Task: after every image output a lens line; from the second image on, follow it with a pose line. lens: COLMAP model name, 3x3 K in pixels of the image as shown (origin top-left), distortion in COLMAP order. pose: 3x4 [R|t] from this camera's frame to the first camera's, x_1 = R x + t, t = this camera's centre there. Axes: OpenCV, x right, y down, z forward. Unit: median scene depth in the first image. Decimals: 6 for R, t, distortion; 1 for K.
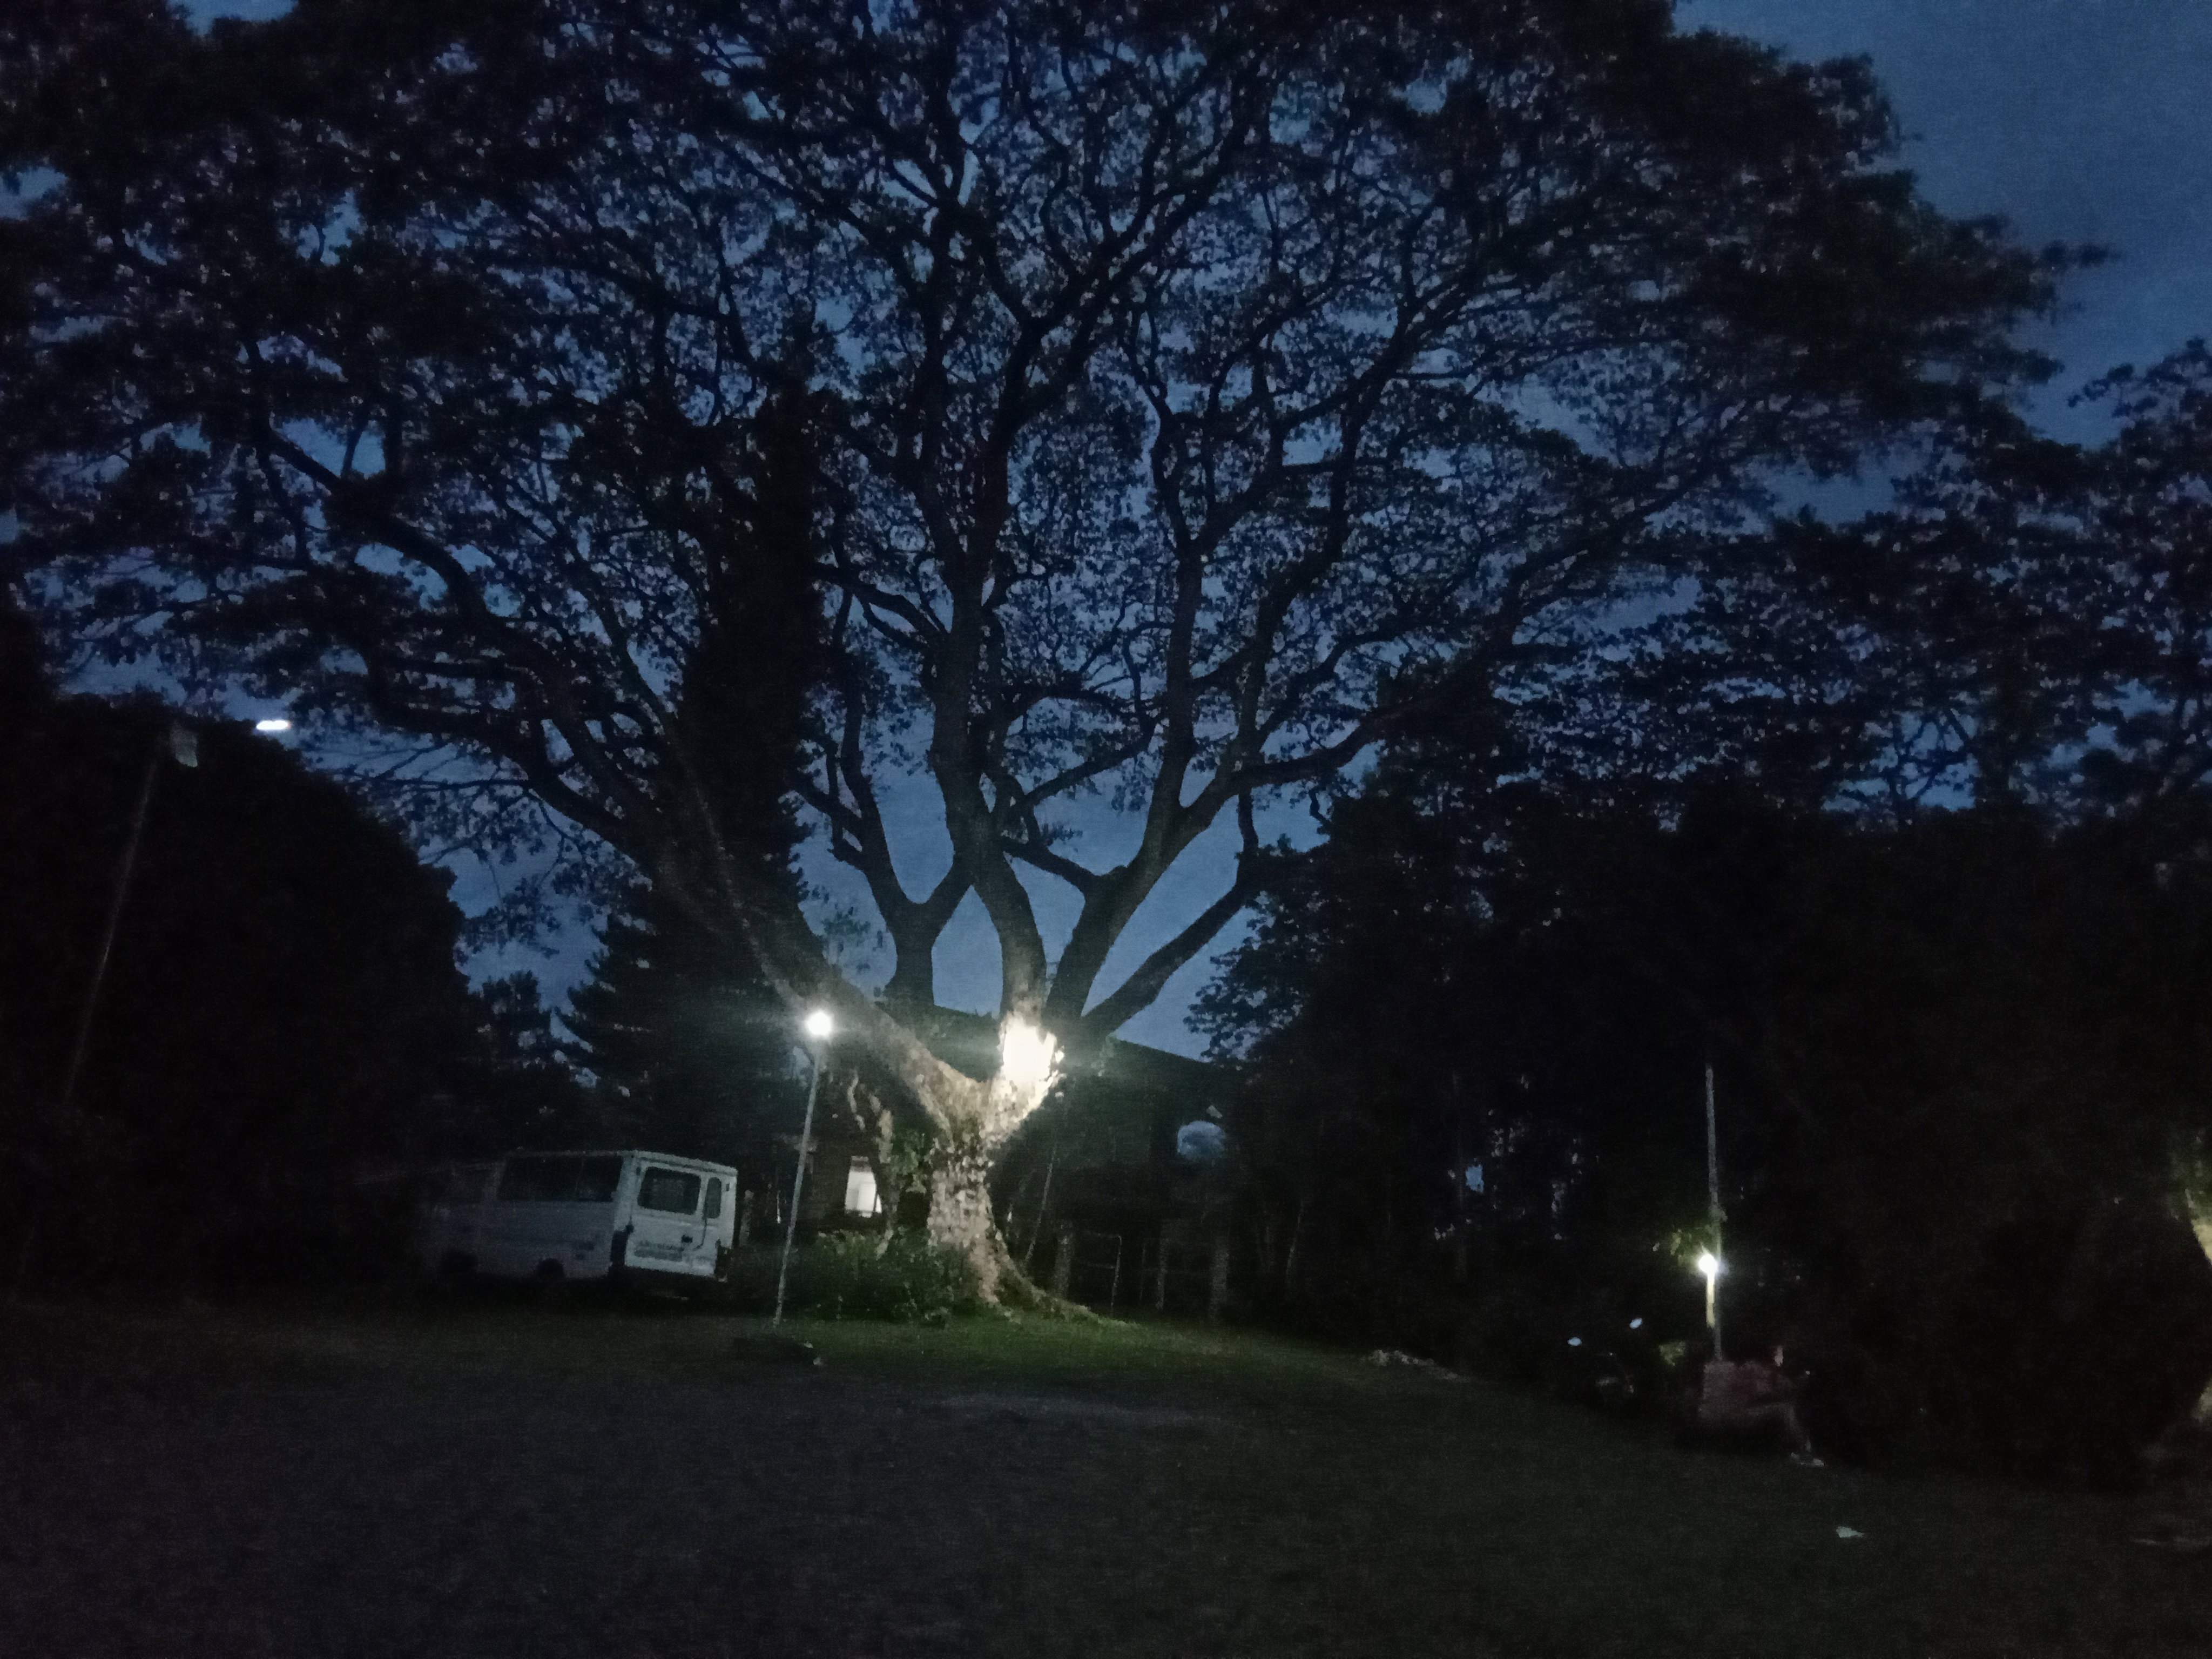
lens RADIAL K [[1822.2, 0, 1106.0], [0, 1822.2, 829.5], [0, 0, 1]] dist [-0.110940, 0.135568]
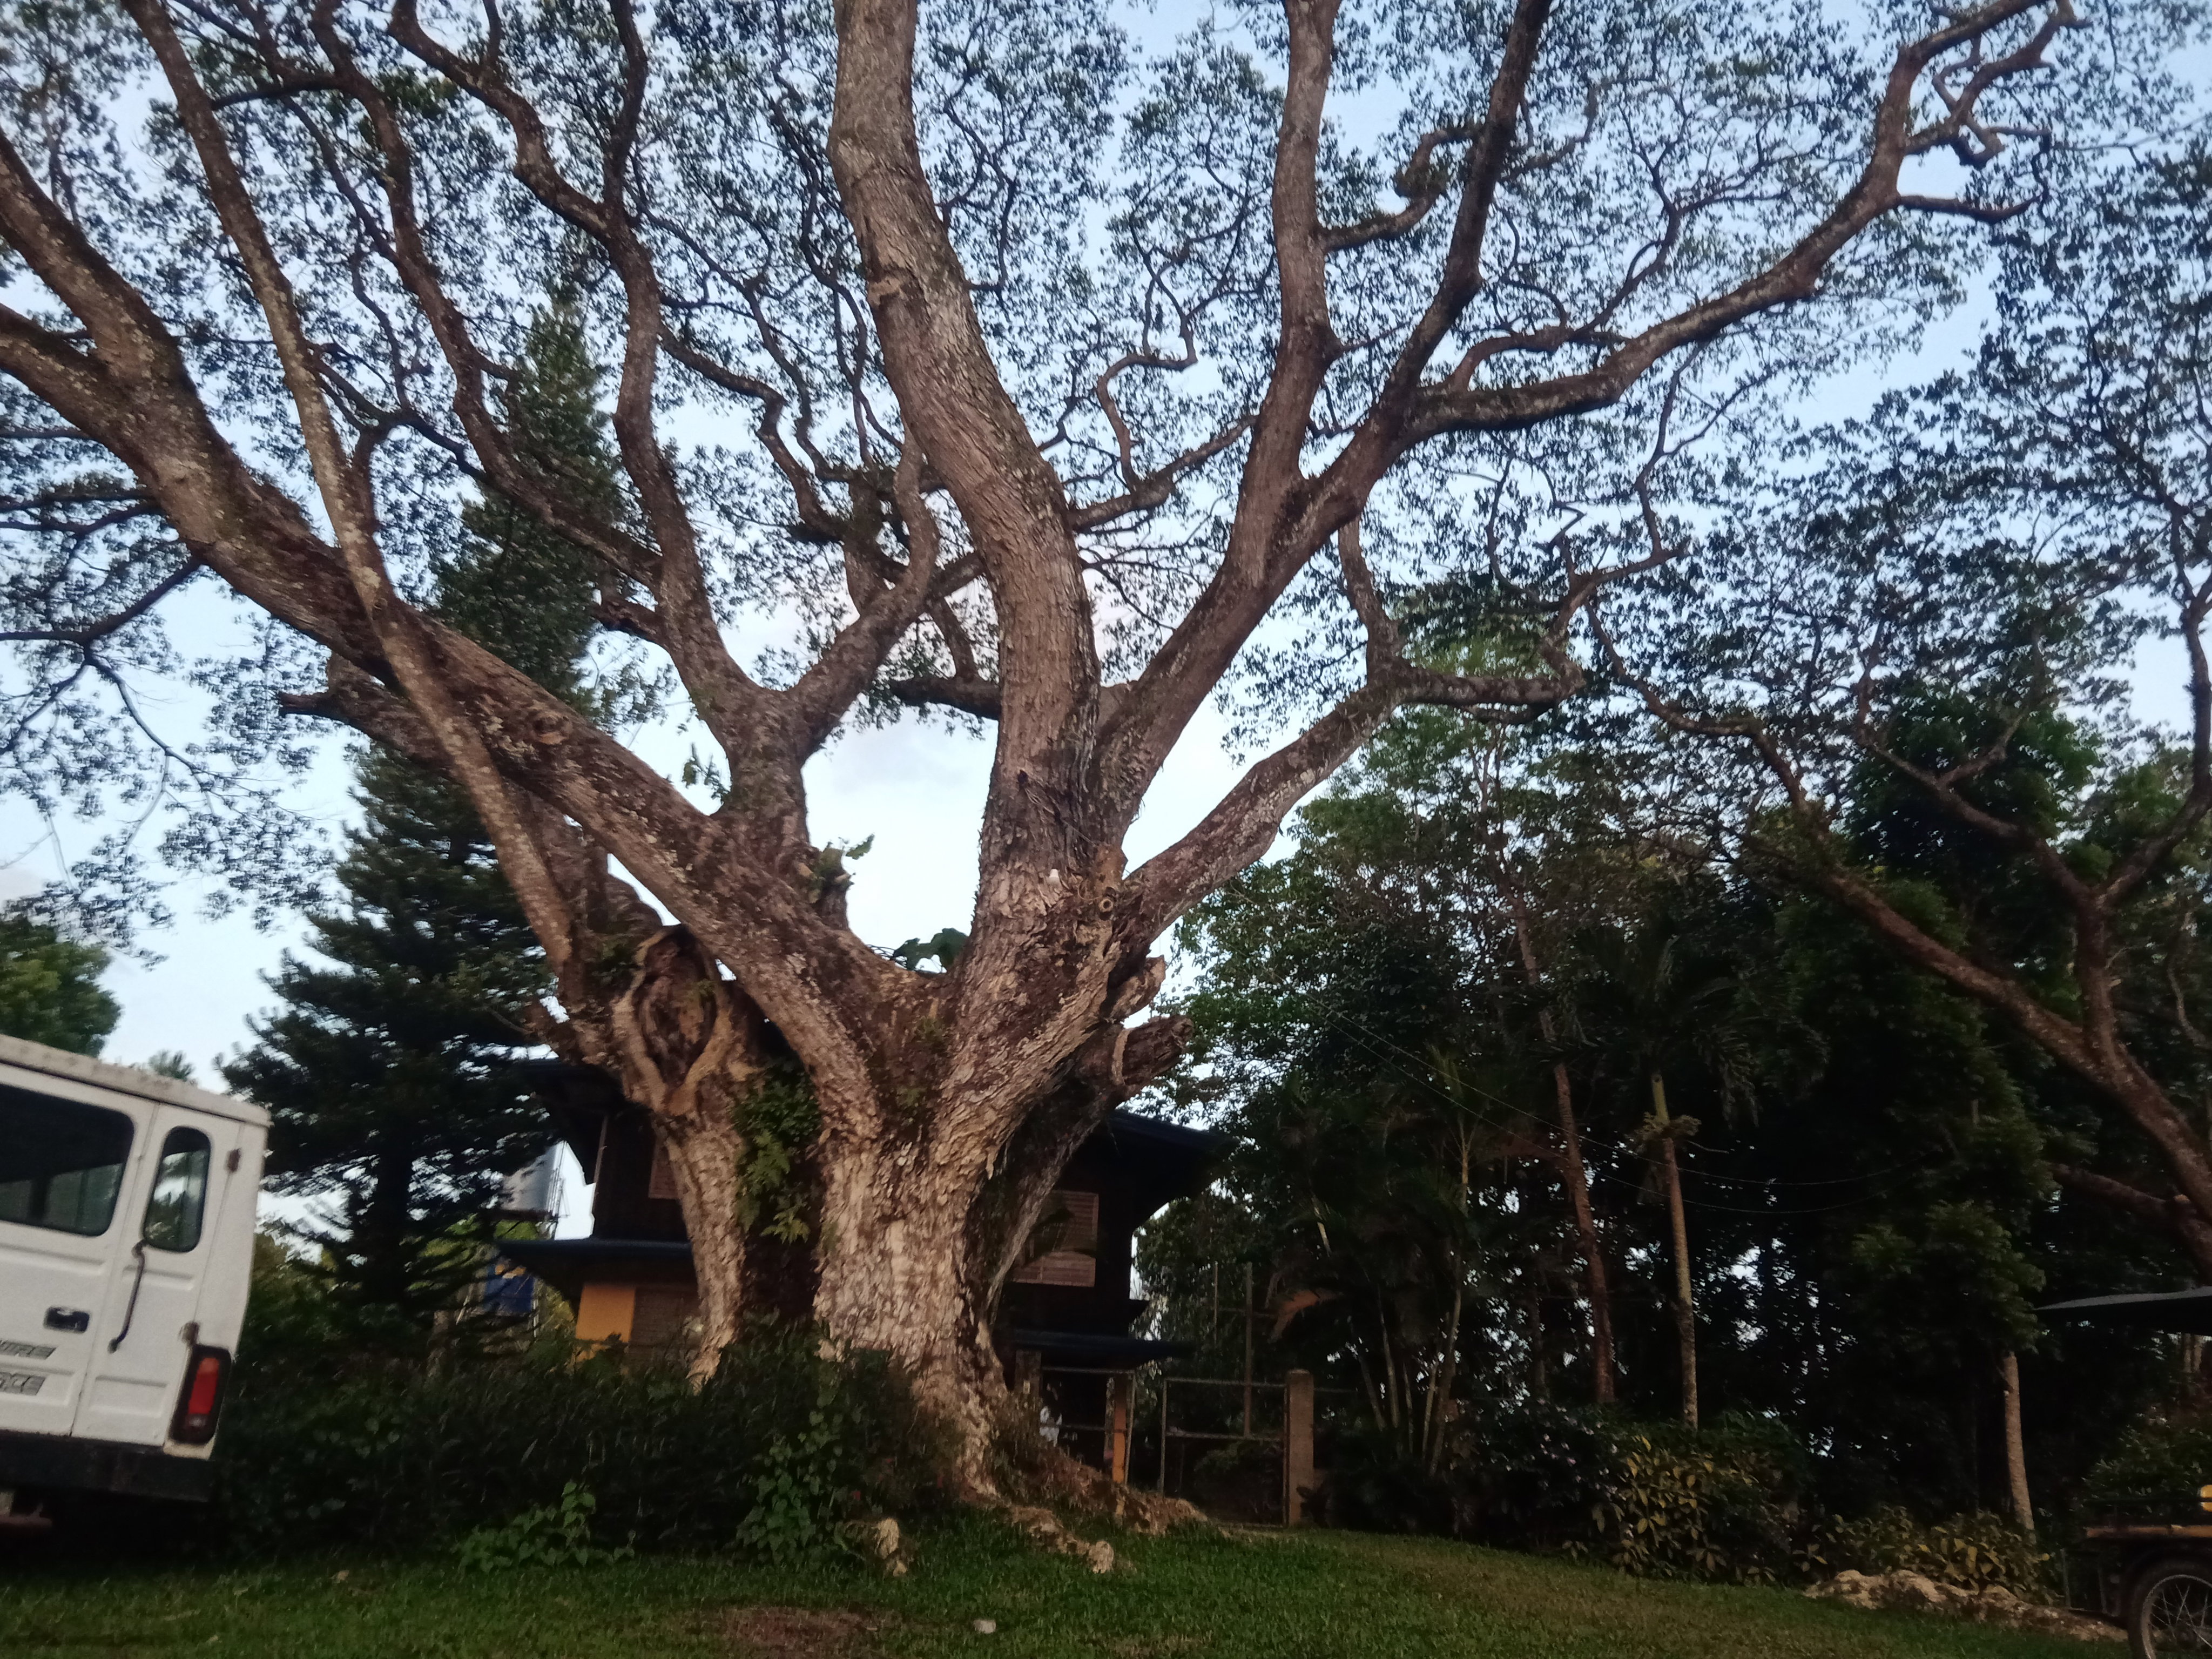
lens RADIAL K [[1822.2, 0, 1106.0], [0, 1822.2, 829.5], [0, 0, 1]] dist [-0.110940, 0.135568]
pose [[0.993981, -0.004966, 0.109438, -0.052061], [0.016247, 0.994607, -0.102435, 0.103039], [-0.108339, 0.103597, 0.988701, 0.389006]]
